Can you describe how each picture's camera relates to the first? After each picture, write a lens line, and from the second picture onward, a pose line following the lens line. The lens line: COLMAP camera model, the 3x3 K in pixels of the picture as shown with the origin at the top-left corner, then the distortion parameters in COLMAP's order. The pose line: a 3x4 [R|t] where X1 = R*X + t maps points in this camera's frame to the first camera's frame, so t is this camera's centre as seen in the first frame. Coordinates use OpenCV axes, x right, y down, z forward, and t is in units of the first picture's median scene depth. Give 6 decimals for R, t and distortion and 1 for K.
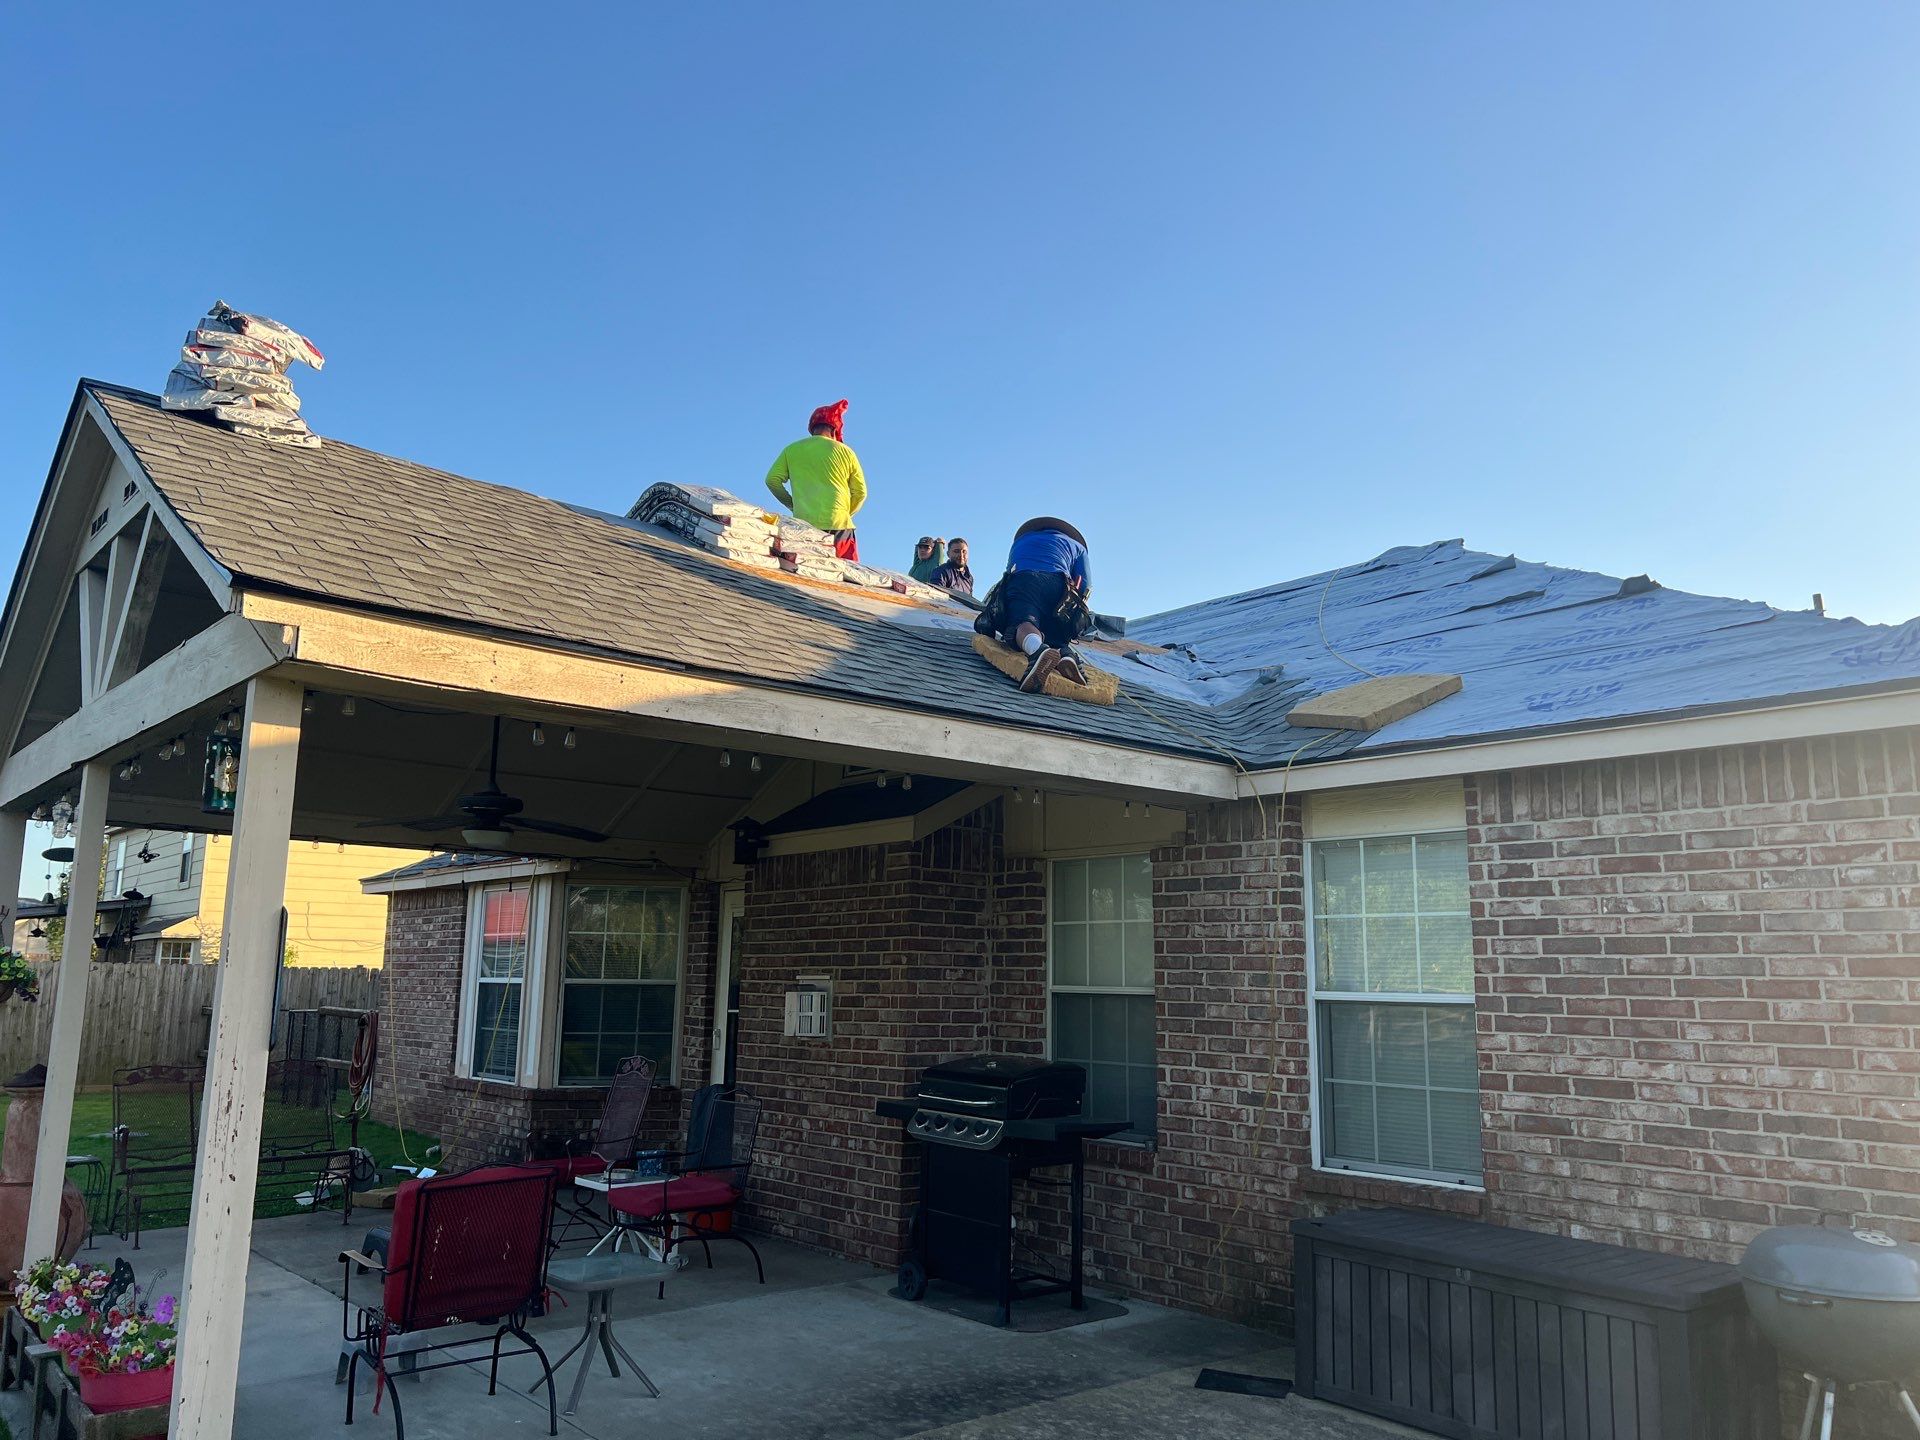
lens RADIAL K [[1425.3, 0, 962.5], [0, 1425.3, 724.5], [0, 0, 1]] dist [0.040216, -0.047444]
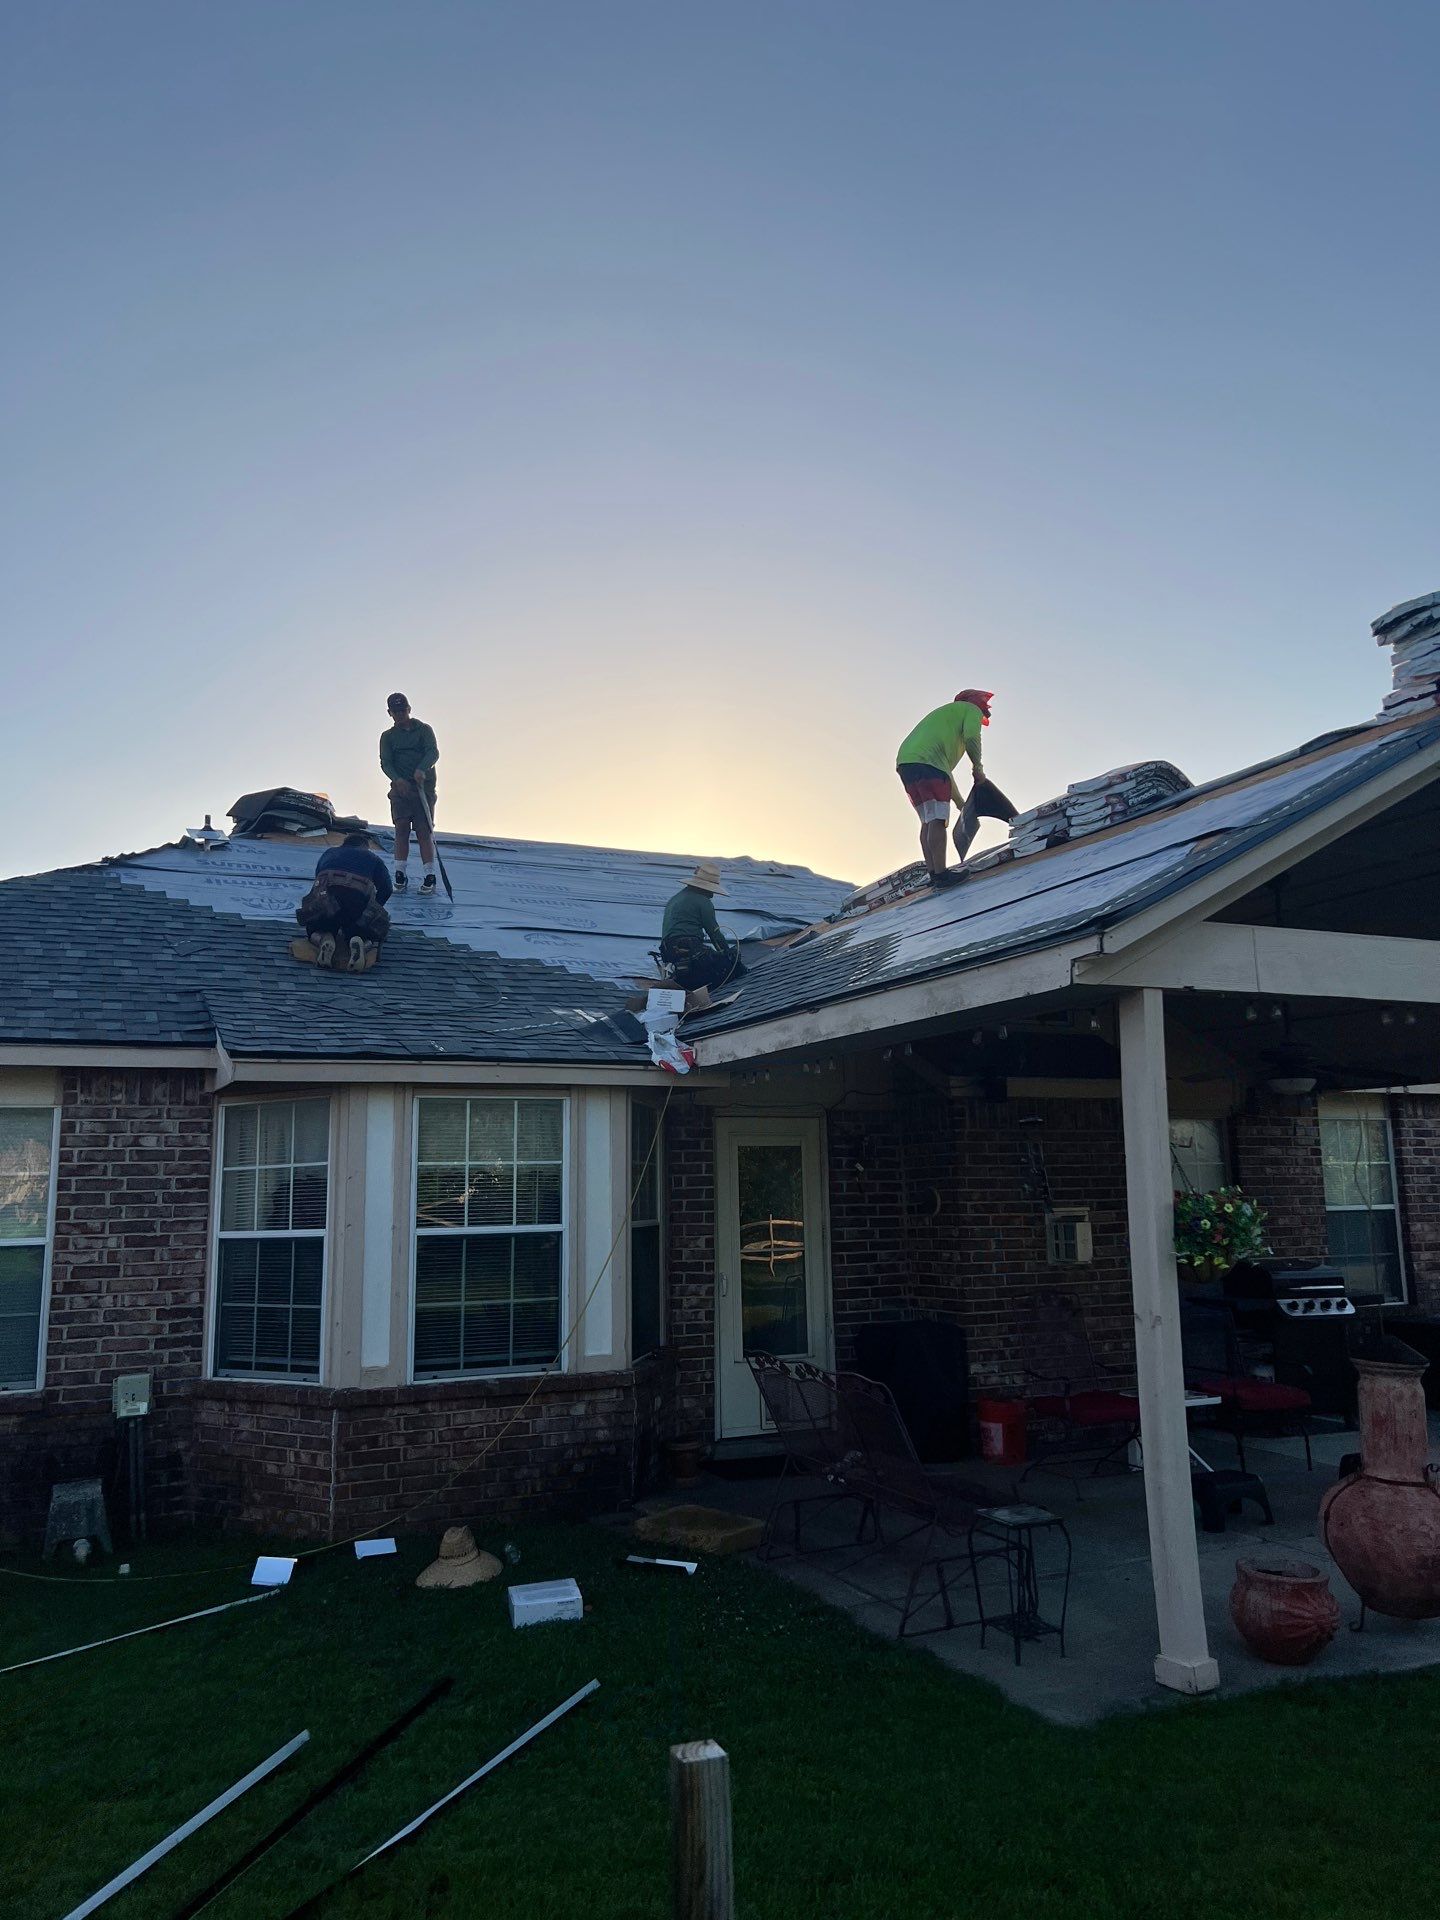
lens RADIAL K [[1425.3, 0, 707.4], [0, 1425.3, 960.6], [0, 0, 1]] dist [0.040216, -0.047444]
pose [[0.283282, 0.143549, 0.948232, -1.571510], [-0.145396, 0.983734, -0.105487, 0.176109], [-0.947951, -0.107987, 0.299546, 1.158669]]
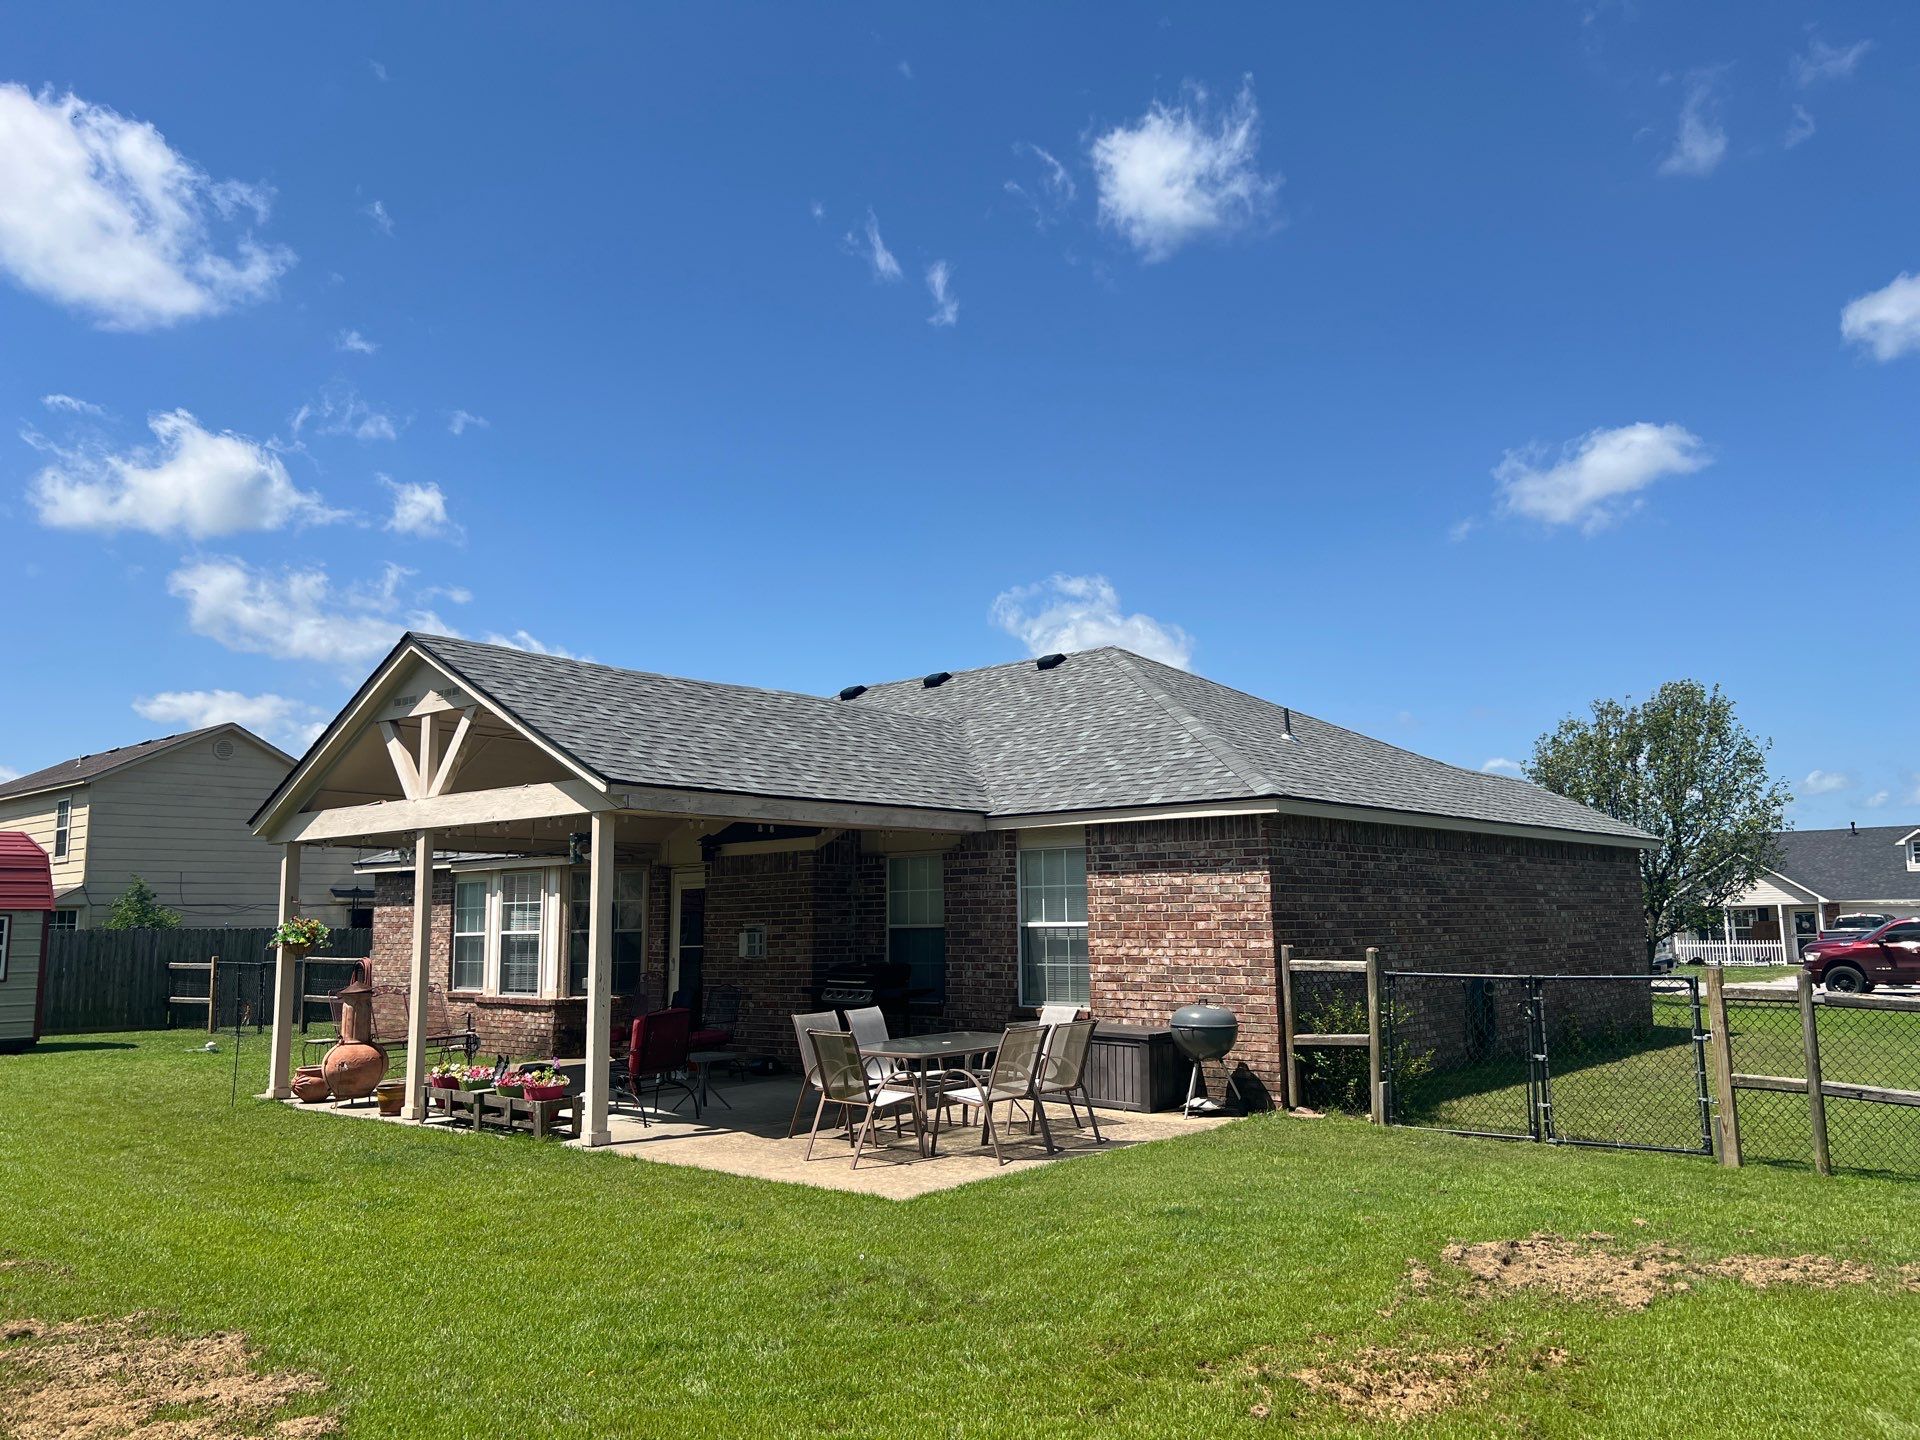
lens RADIAL K [[1425.3, 0, 980.9], [0, 1425.3, 720.4], [0, 0, 1]] dist [0.040216, -0.047444]
pose [[0.984917, -0.005501, 0.172942, -0.161853], [-0.001290, 0.999233, 0.039129, -0.181721], [-0.173025, -0.038762, 0.984154, -0.978597]]
